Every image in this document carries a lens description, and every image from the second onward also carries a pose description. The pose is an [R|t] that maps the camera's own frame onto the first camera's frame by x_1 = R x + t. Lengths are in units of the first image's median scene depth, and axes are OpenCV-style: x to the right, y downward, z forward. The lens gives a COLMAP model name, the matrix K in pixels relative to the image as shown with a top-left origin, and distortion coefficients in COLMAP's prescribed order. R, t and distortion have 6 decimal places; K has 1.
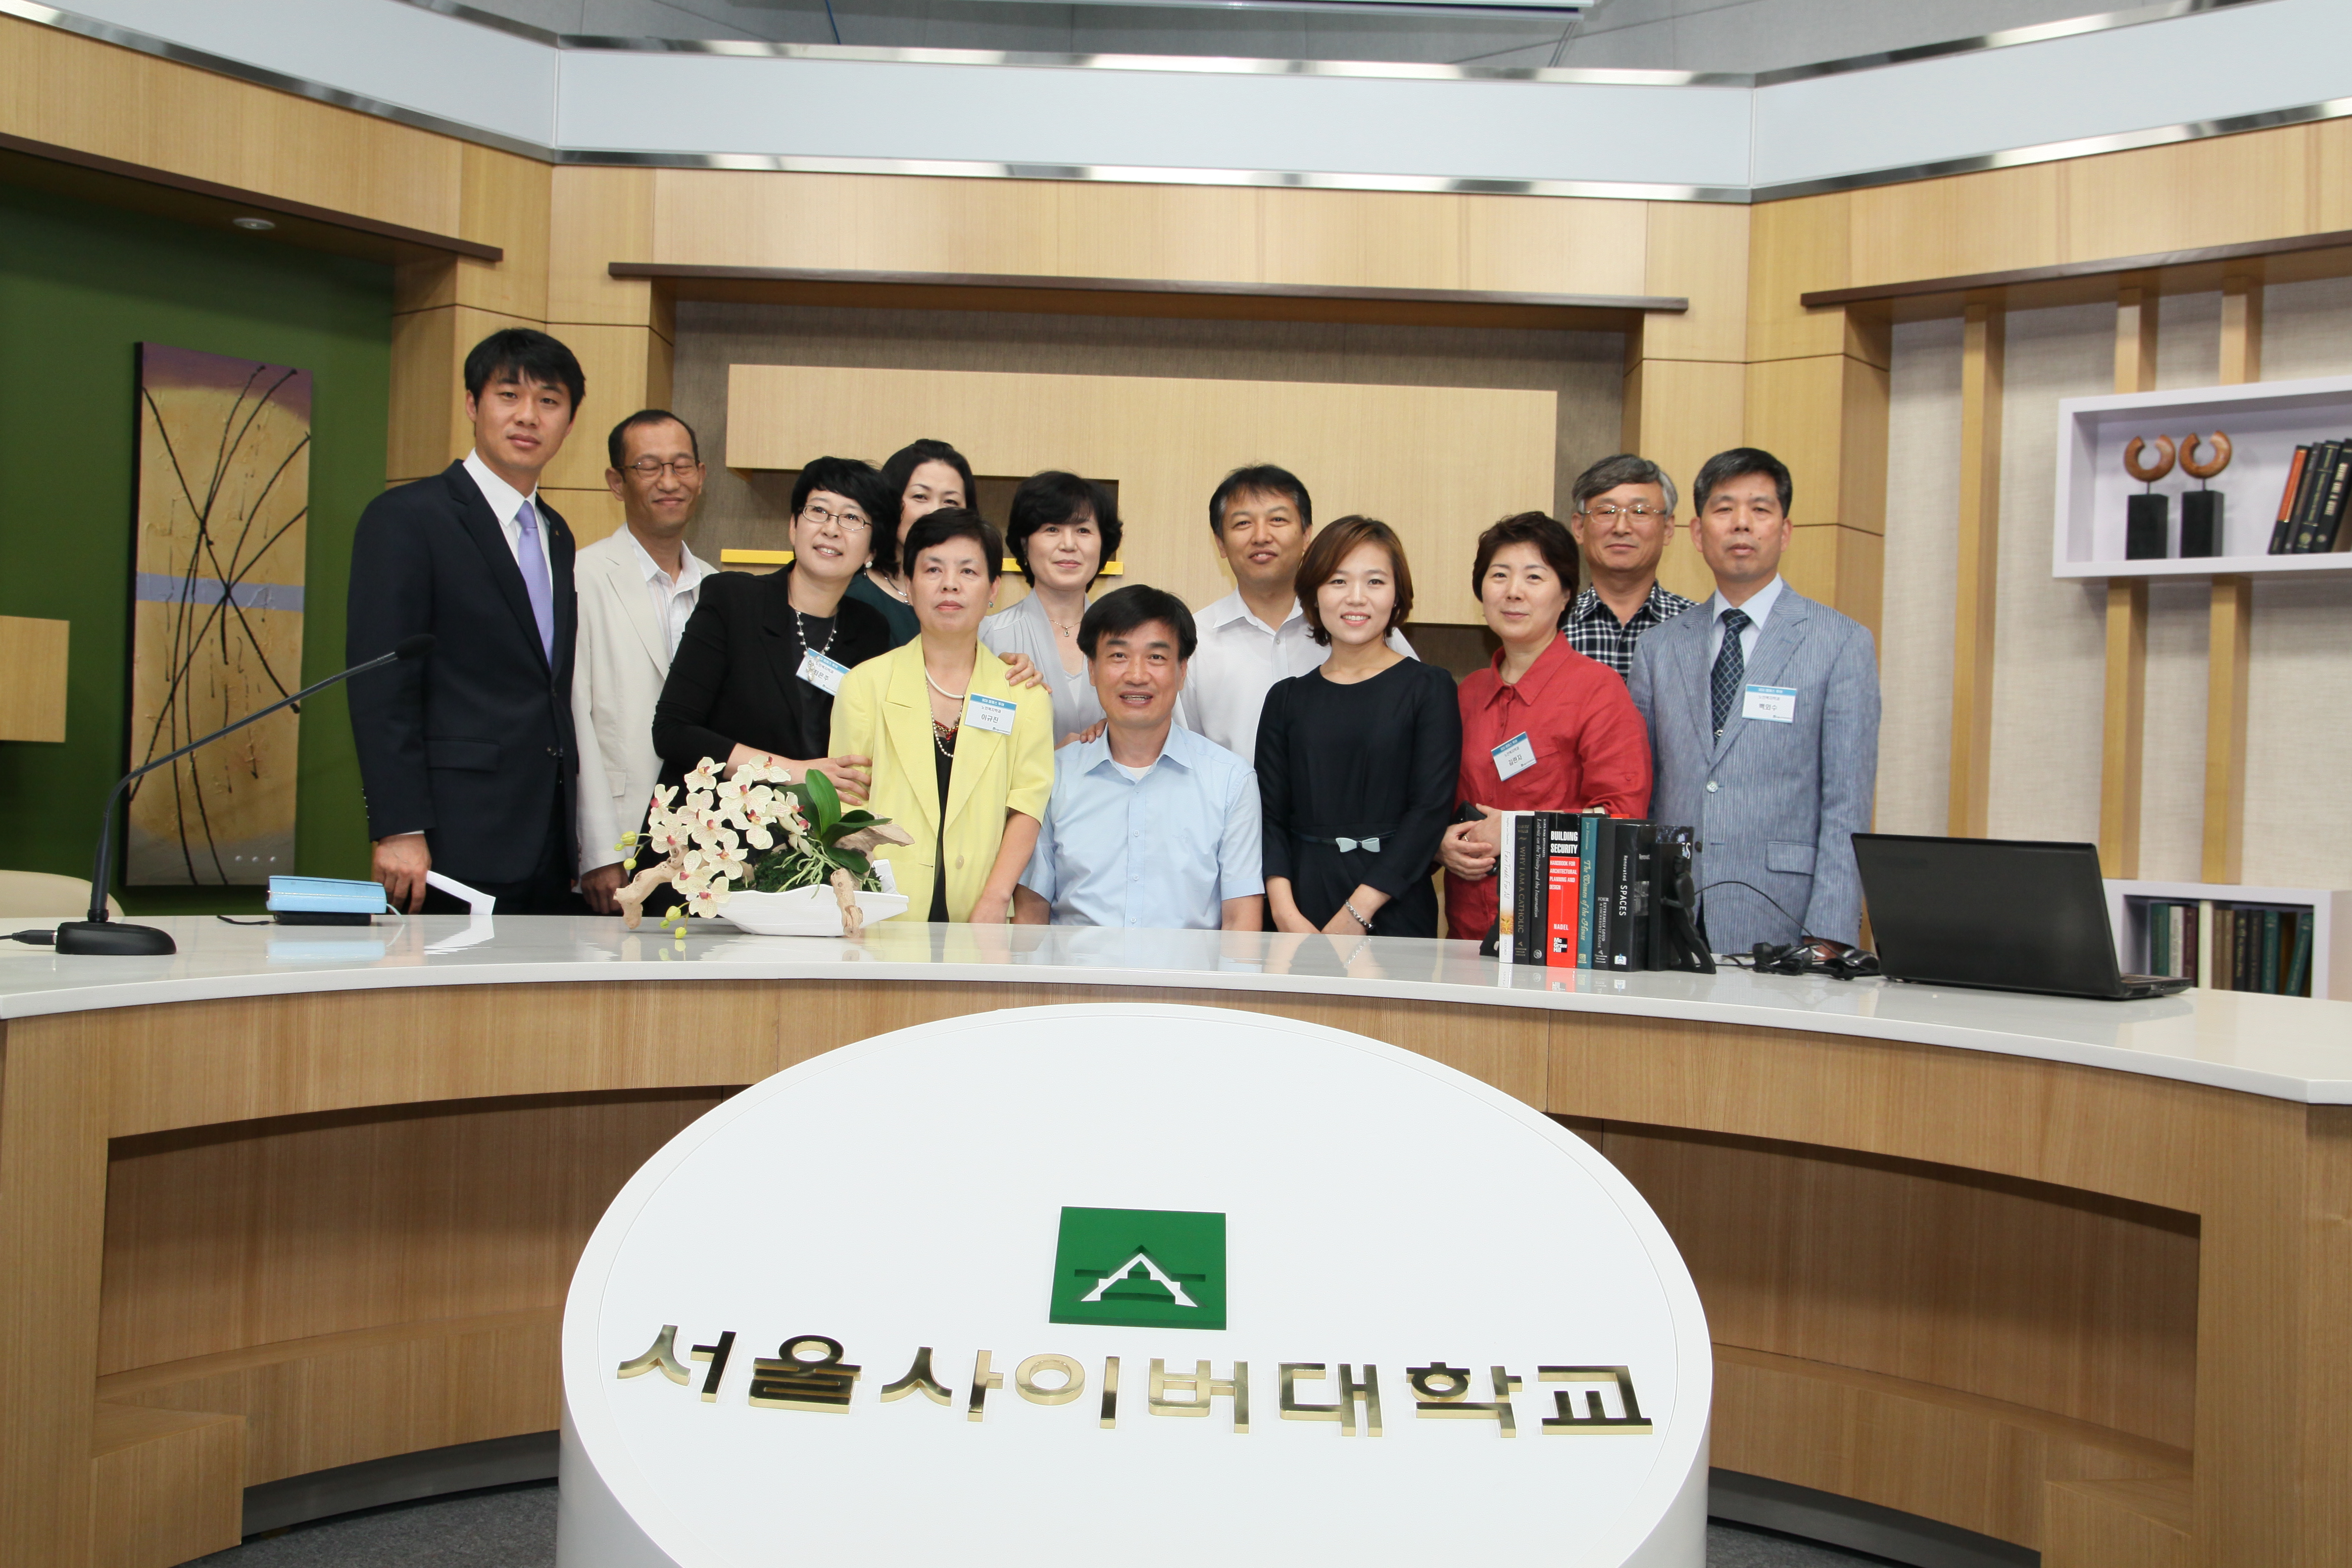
lens RADIAL K [[2402.3, 0, 1176.1], [0, 2402.3, 785.3], [0, 0, 1]] dist [-0.057560, 0.204067]
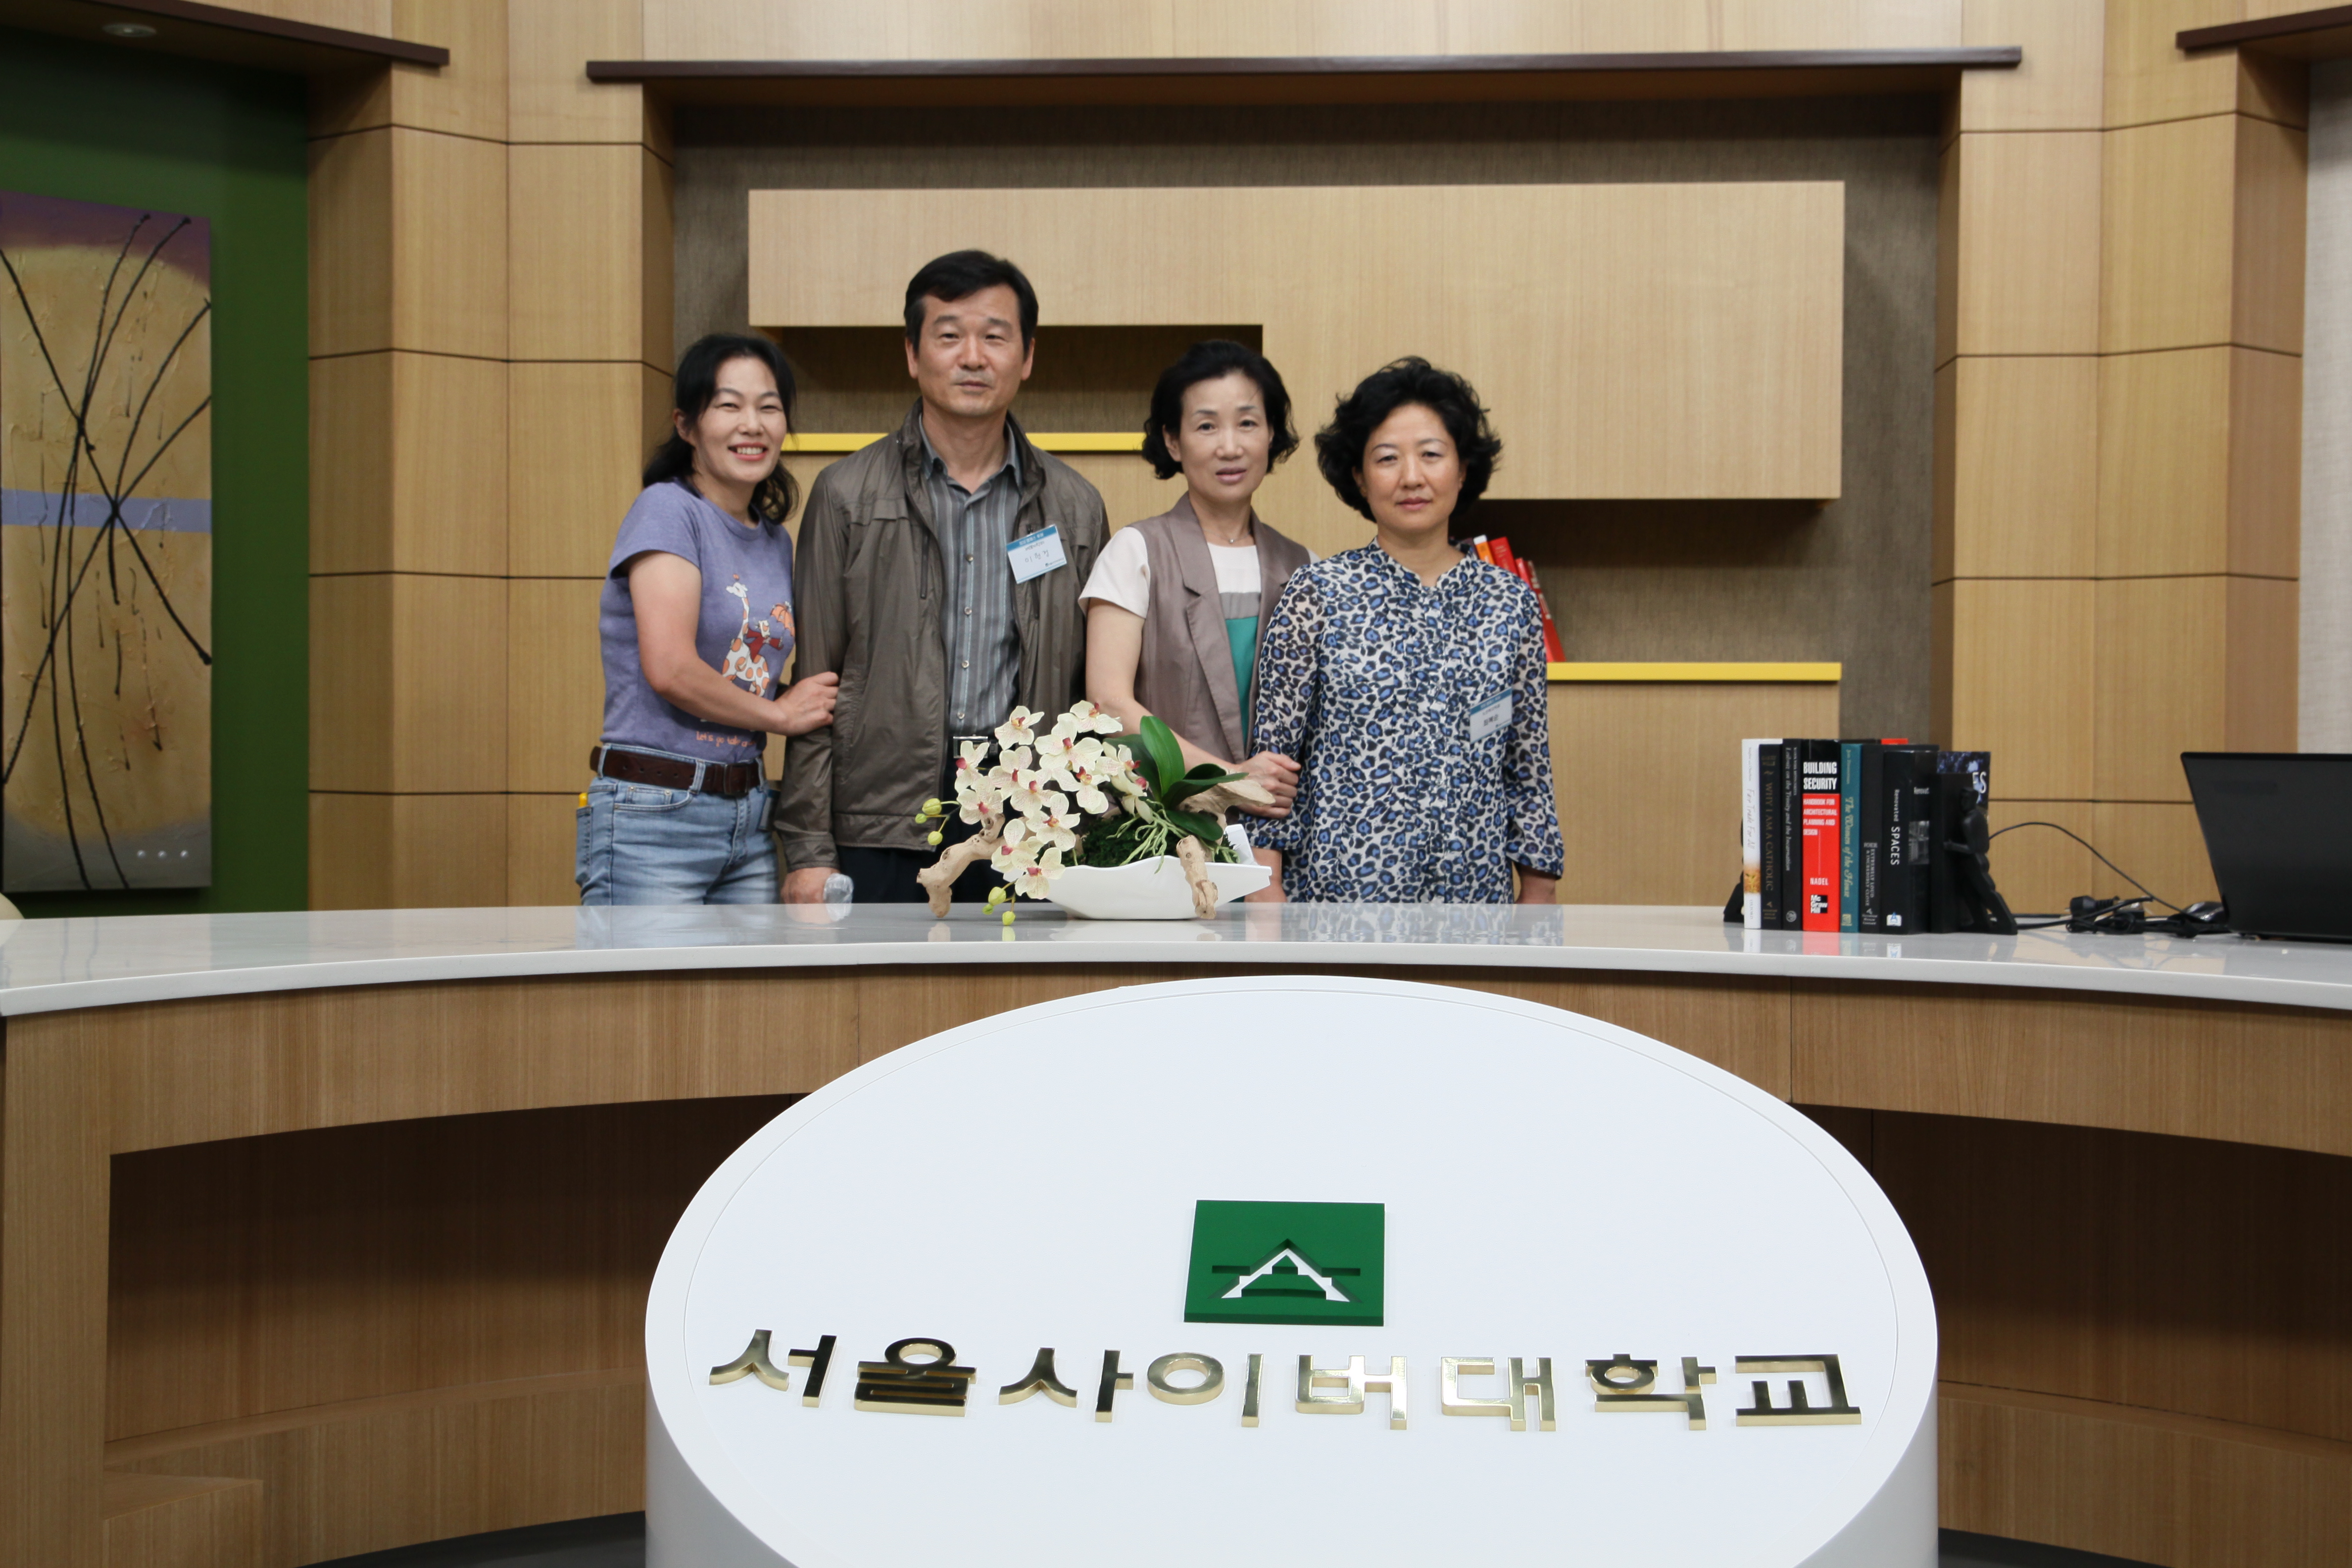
lens RADIAL K [[3571.2, 0, 1176.0], [0, 3571.2, 784.0], [0, 0, 1]] dist [0.059476, 0.383312]
pose [[0.997749, -0.029765, -0.060095, 0.018898], [0.030575, 0.999453, 0.012614, 0.004870], [0.059686, -0.014423, 0.998113, -0.204859]]
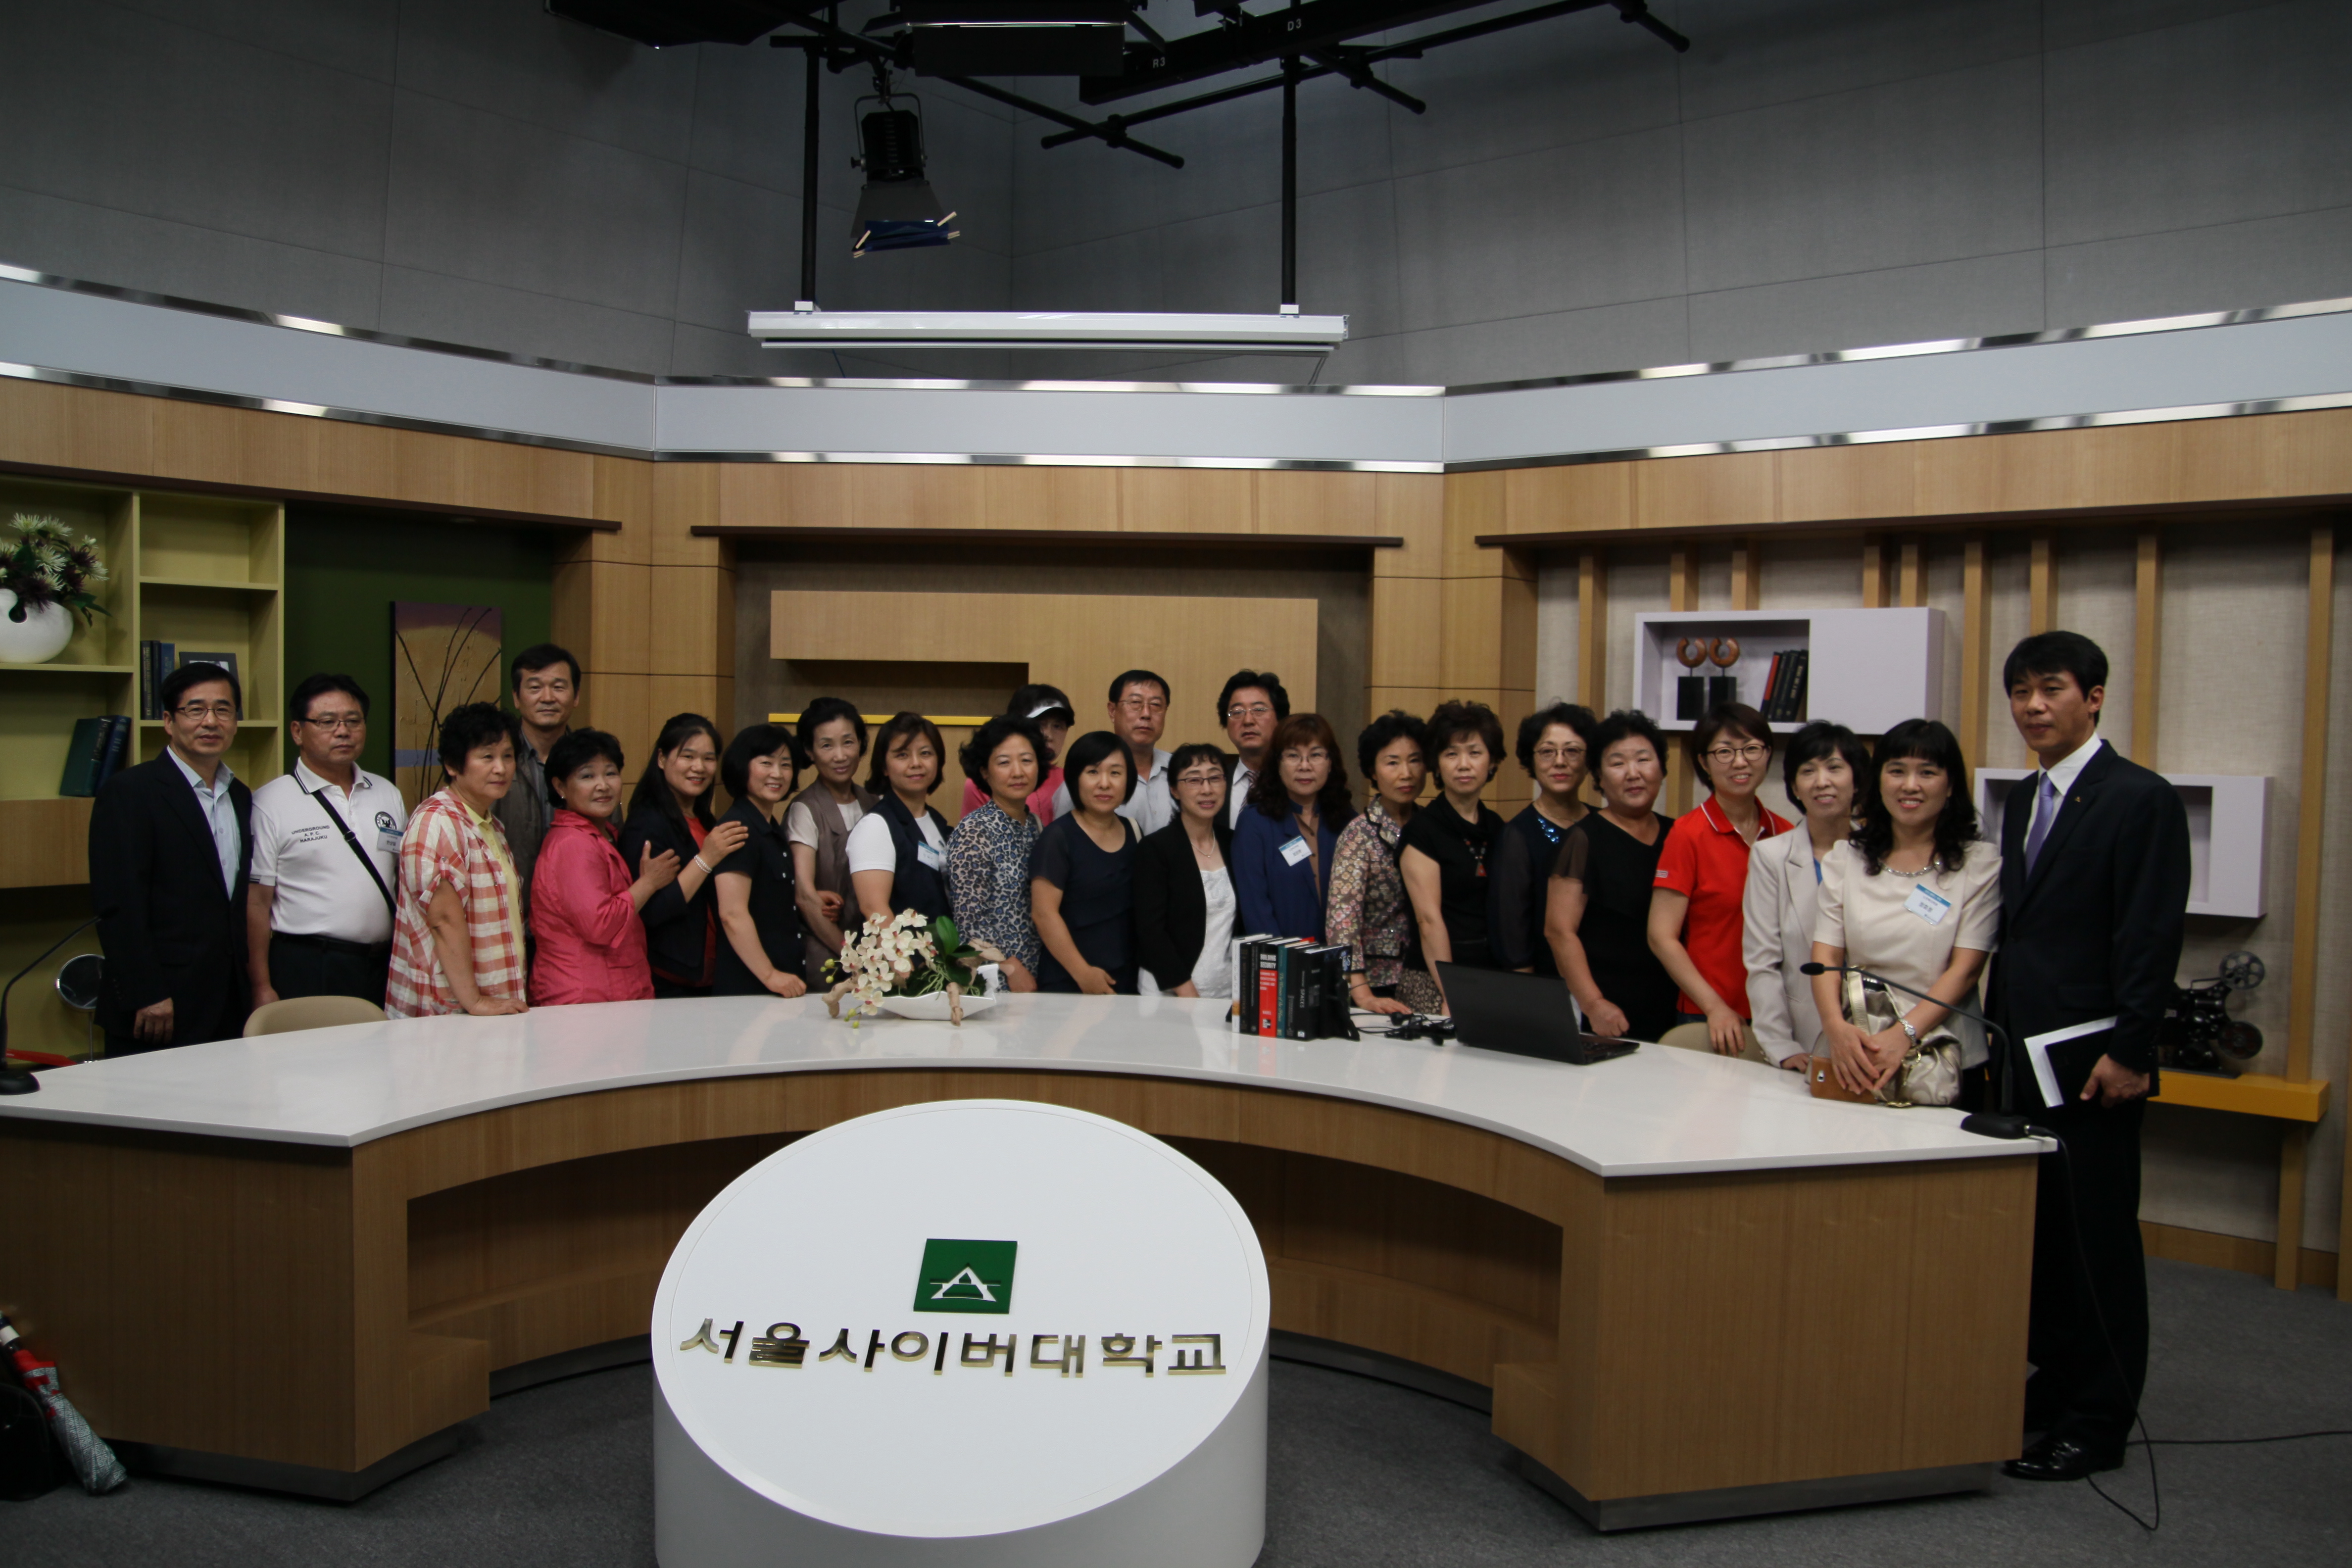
lens RADIAL K [[1835.9, 0, 1173.7], [0, 1835.9, 789.6], [0, 0, 1]] dist [-0.126012, 0.124720]
pose [[0.999857, -0.016667, 0.002706, 0.095614], [0.016519, 0.998734, 0.047515, -0.152887], [-0.003494, -0.047463, 0.998867, -0.241560]]
